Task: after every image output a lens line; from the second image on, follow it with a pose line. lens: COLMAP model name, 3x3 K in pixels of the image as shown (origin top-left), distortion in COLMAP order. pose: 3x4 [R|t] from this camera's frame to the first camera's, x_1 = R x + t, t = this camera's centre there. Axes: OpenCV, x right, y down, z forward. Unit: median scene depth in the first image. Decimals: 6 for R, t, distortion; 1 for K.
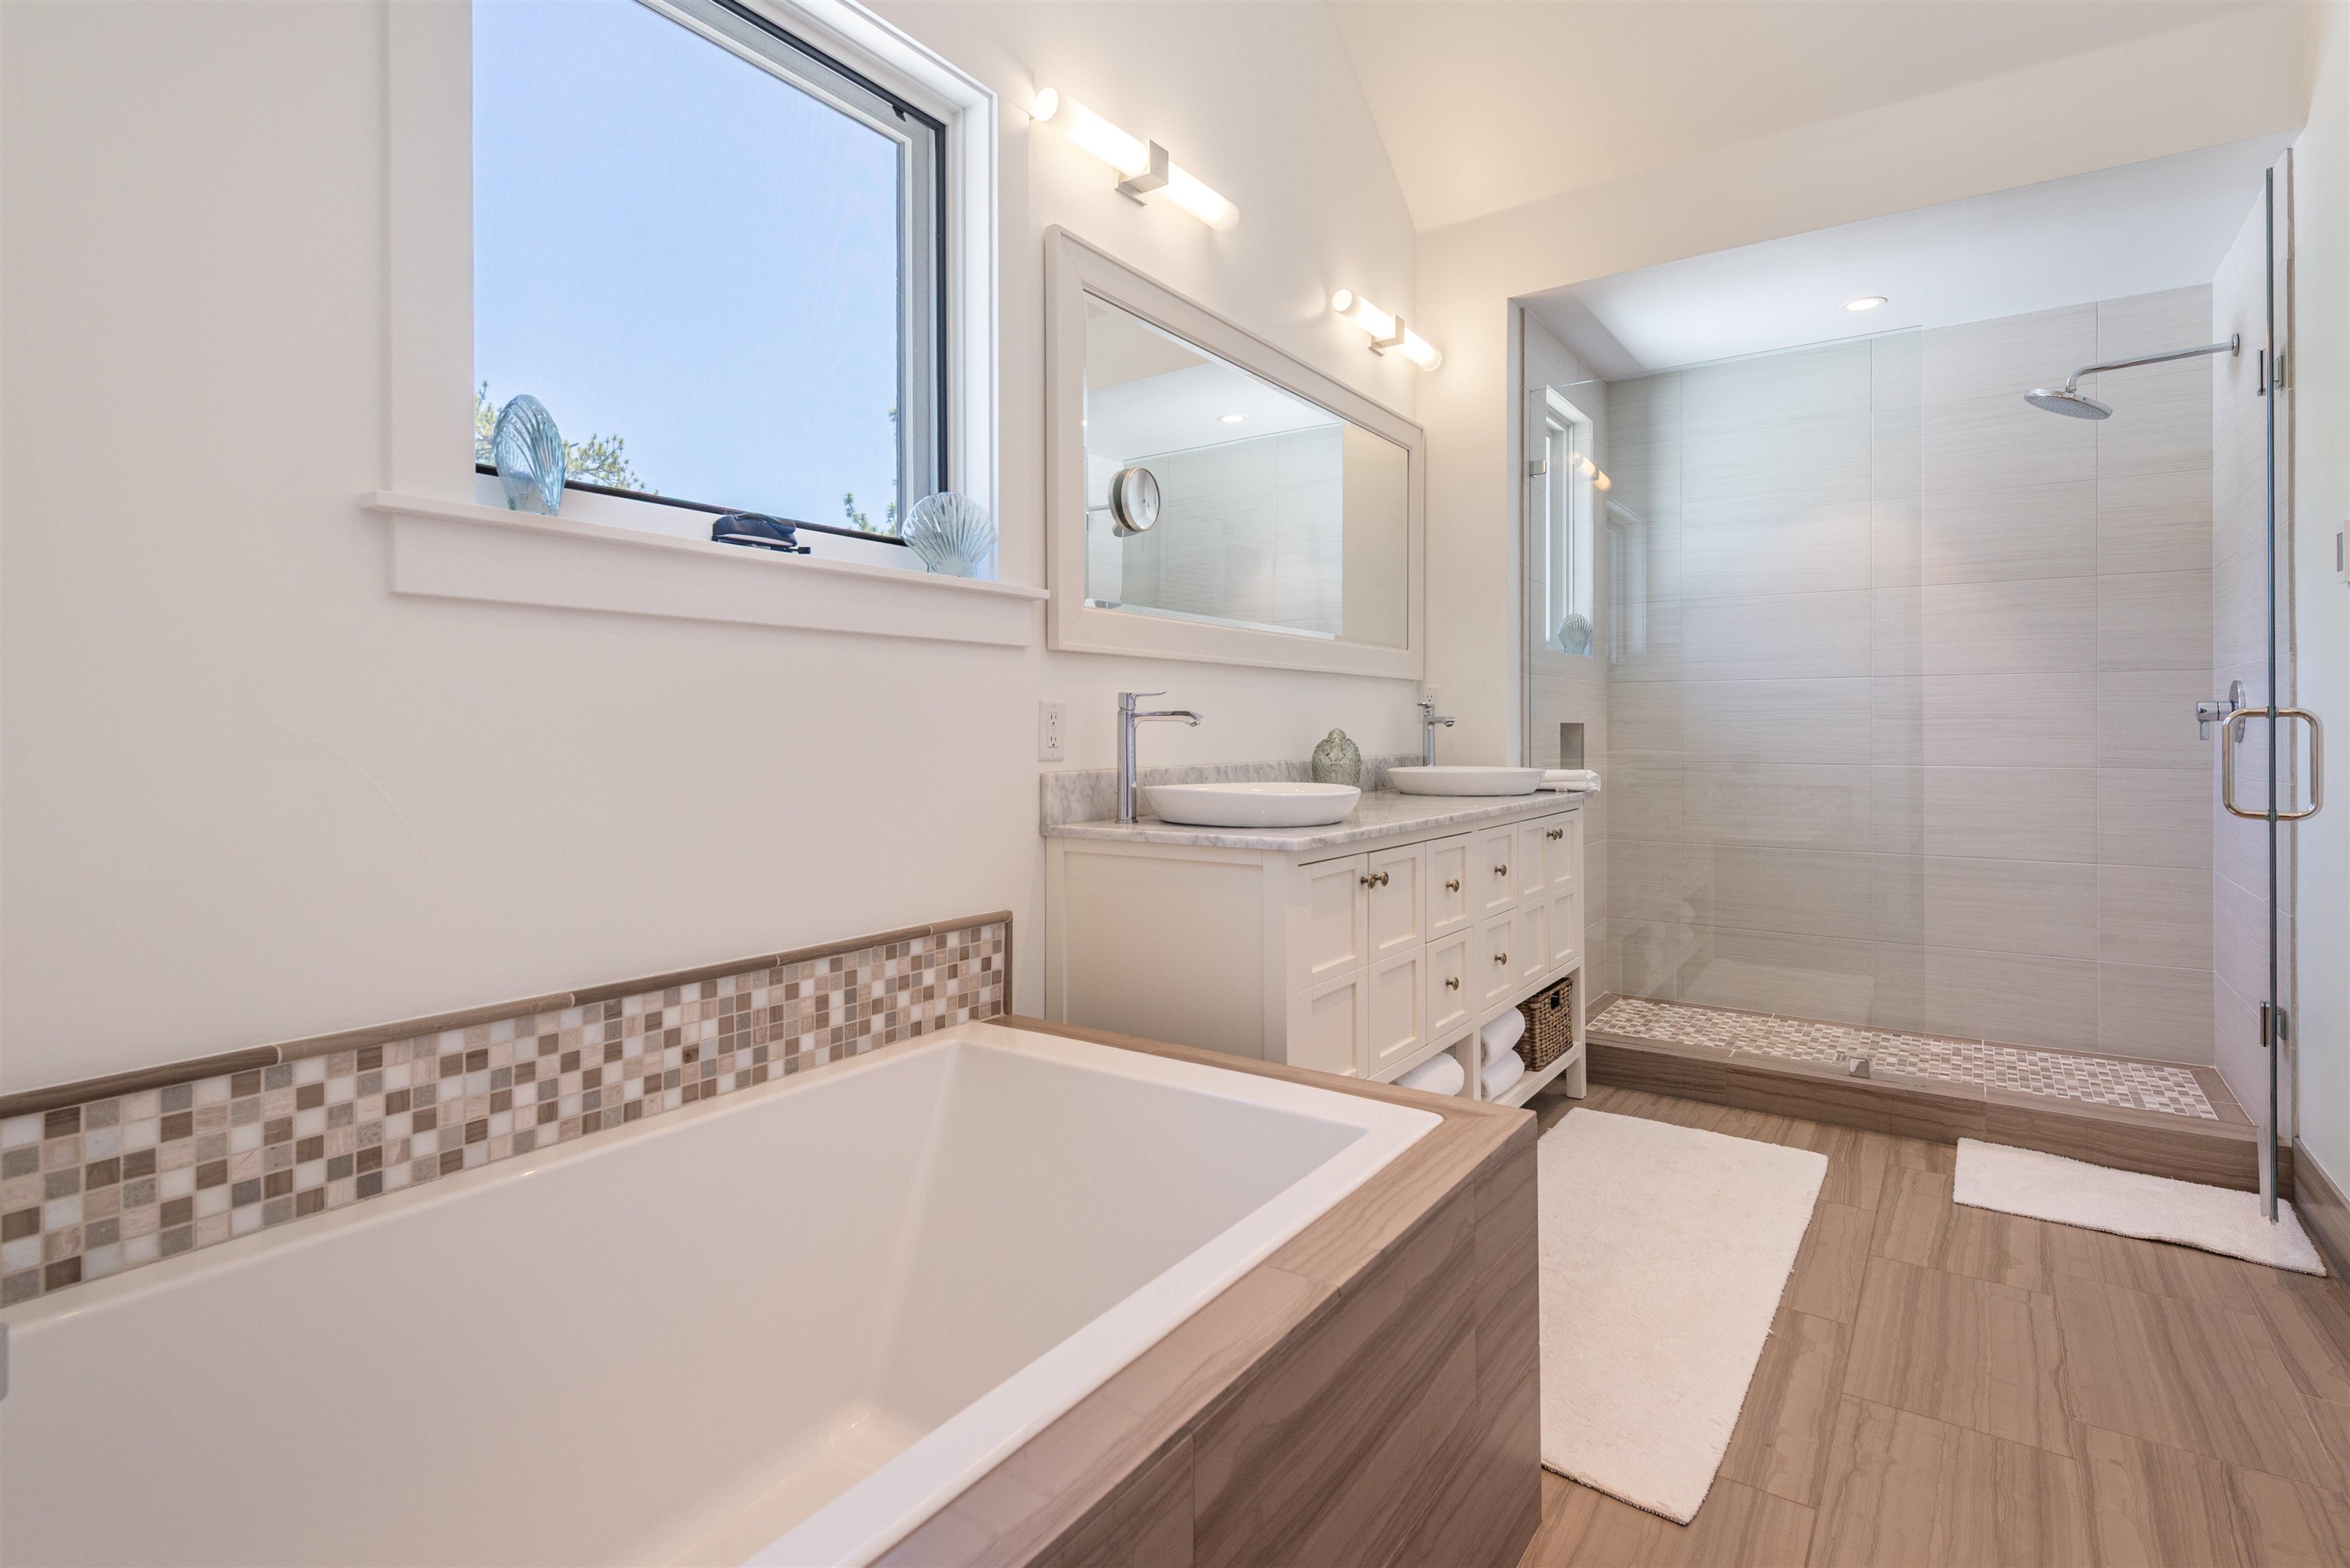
lens RADIAL K [[1169.3, 0, 1158.4], [0, 1169.3, 734.0], [0, 0, 1]] dist [0.001167, -0.000458]
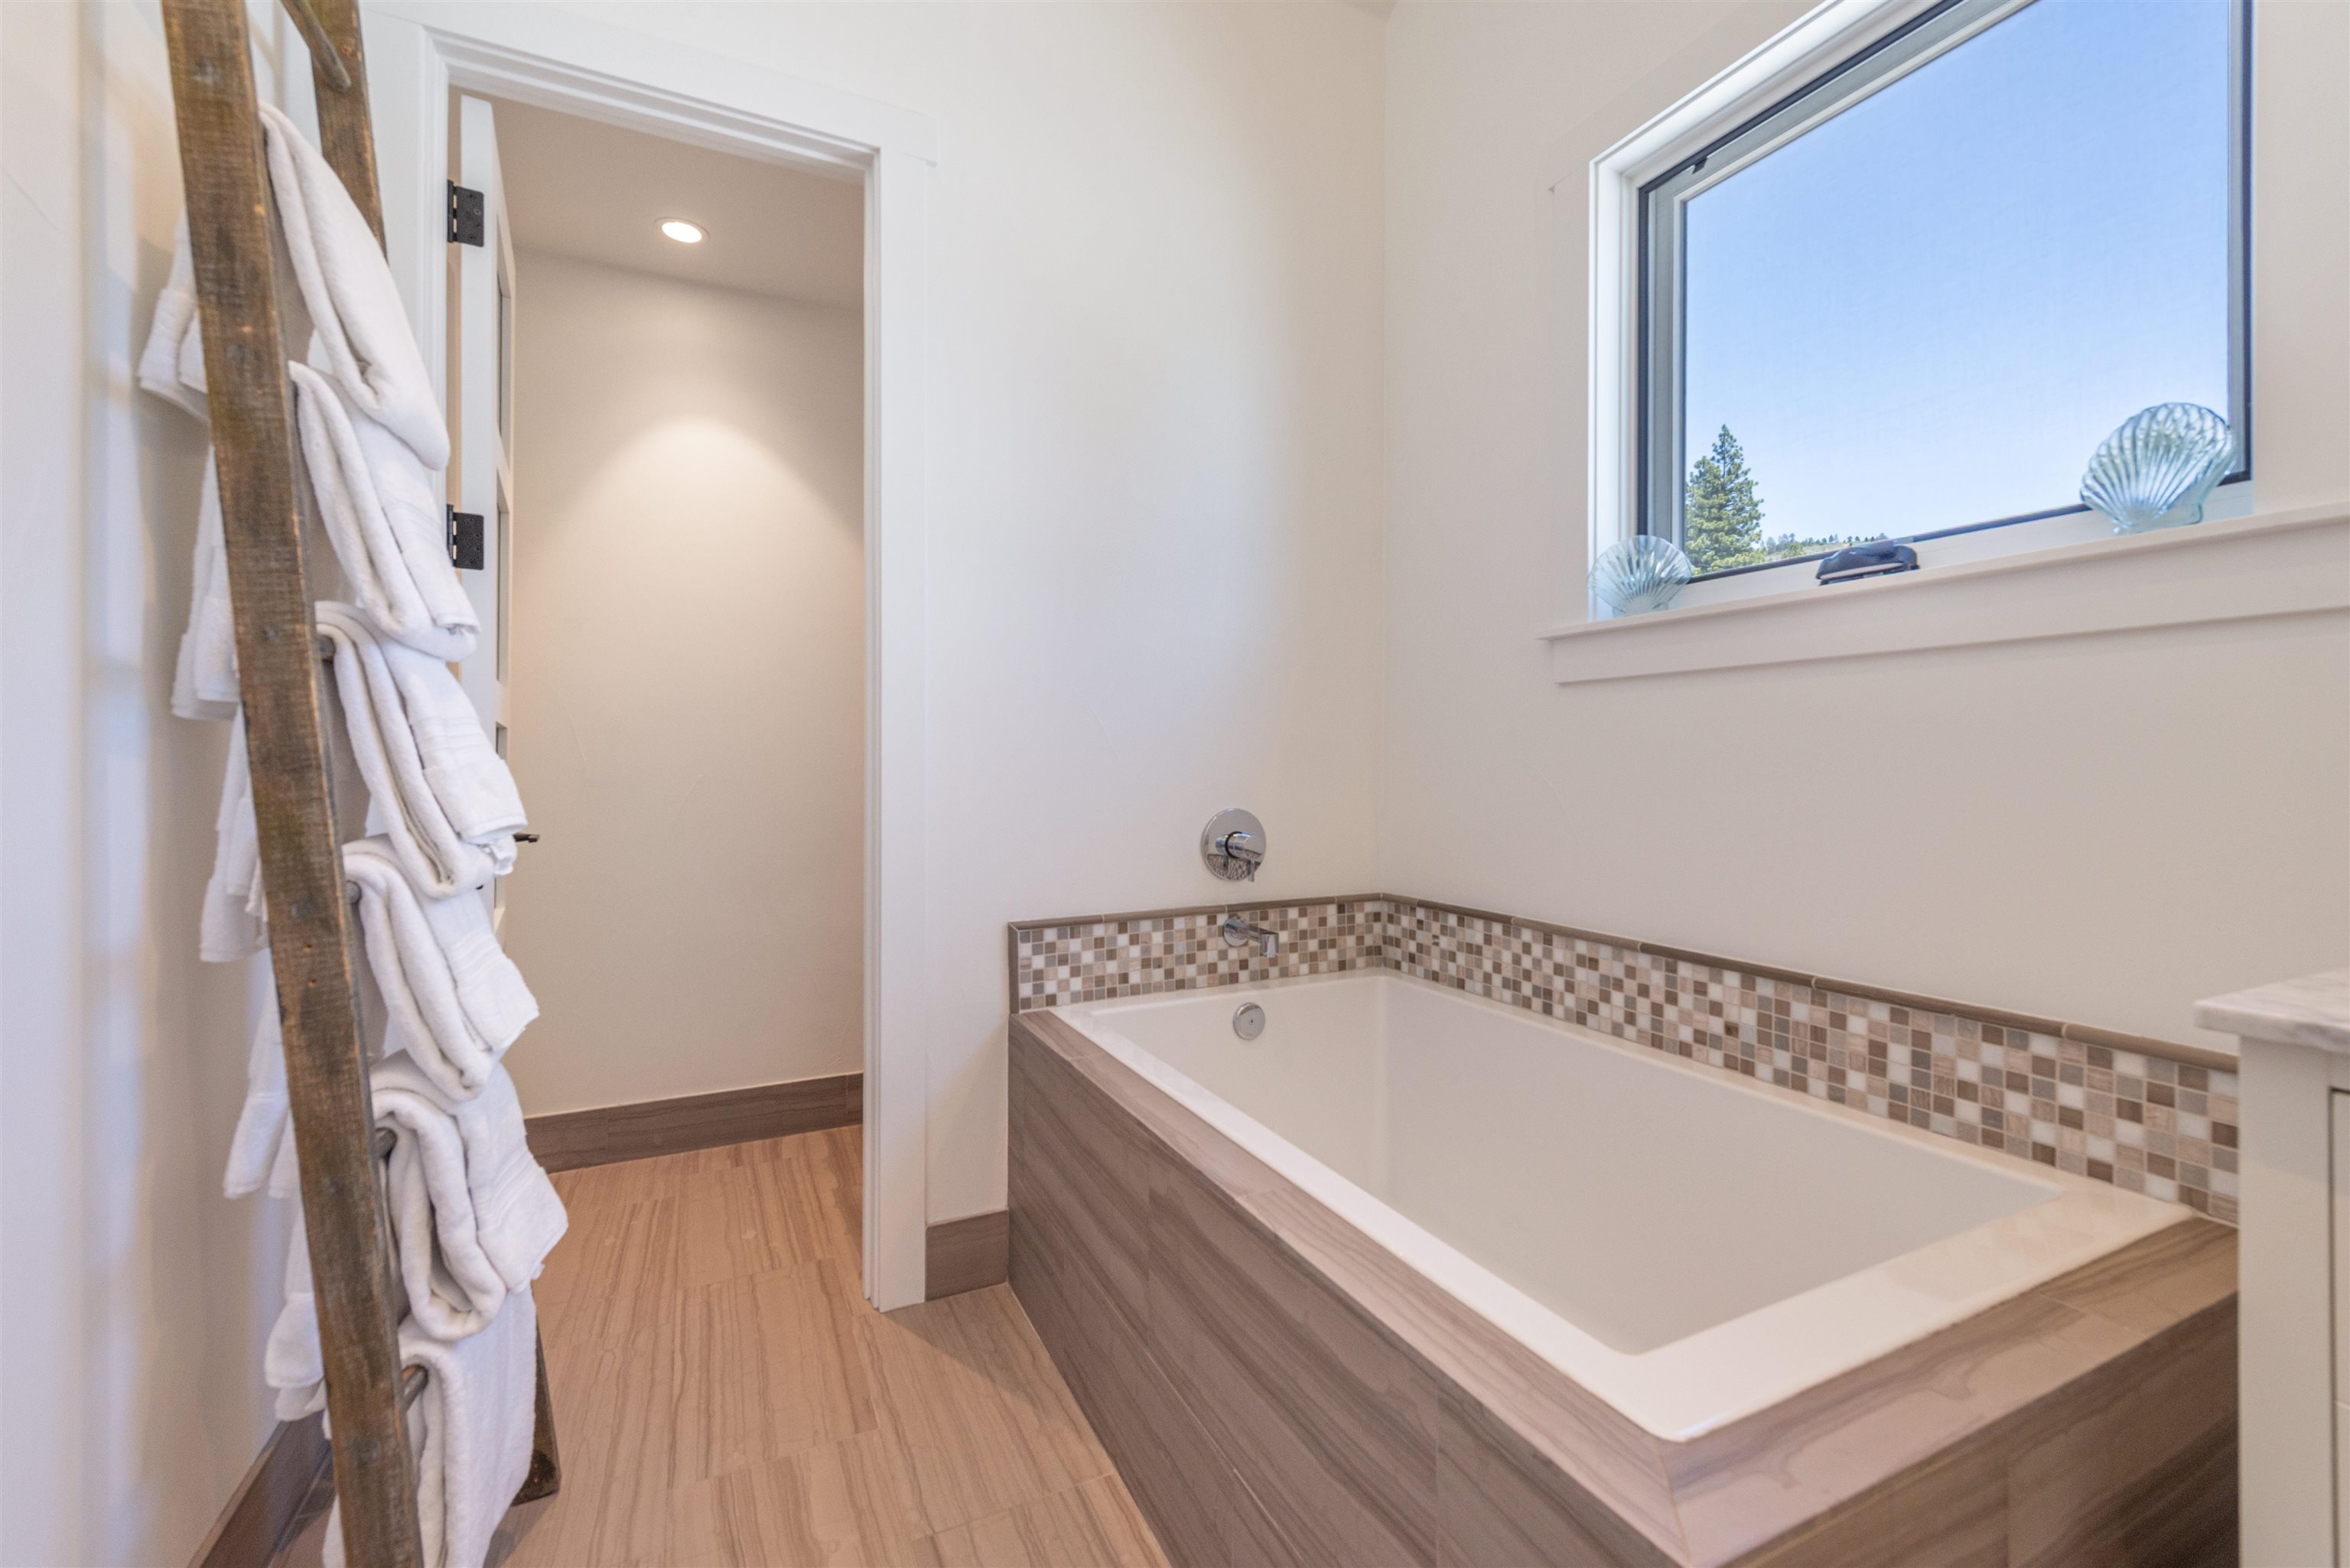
lens RADIAL K [[985.1, 0, 1177.6], [0, 985.1, 768.0], [0, 0, 1]] dist [0.000812, -0.000033]
pose [[-0.492581, 0.009110, -0.870219, 0.793349], [-0.000624, 0.999941, 0.010821, -0.006007], [0.870266, 0.005874, -0.492547, 1.046970]]
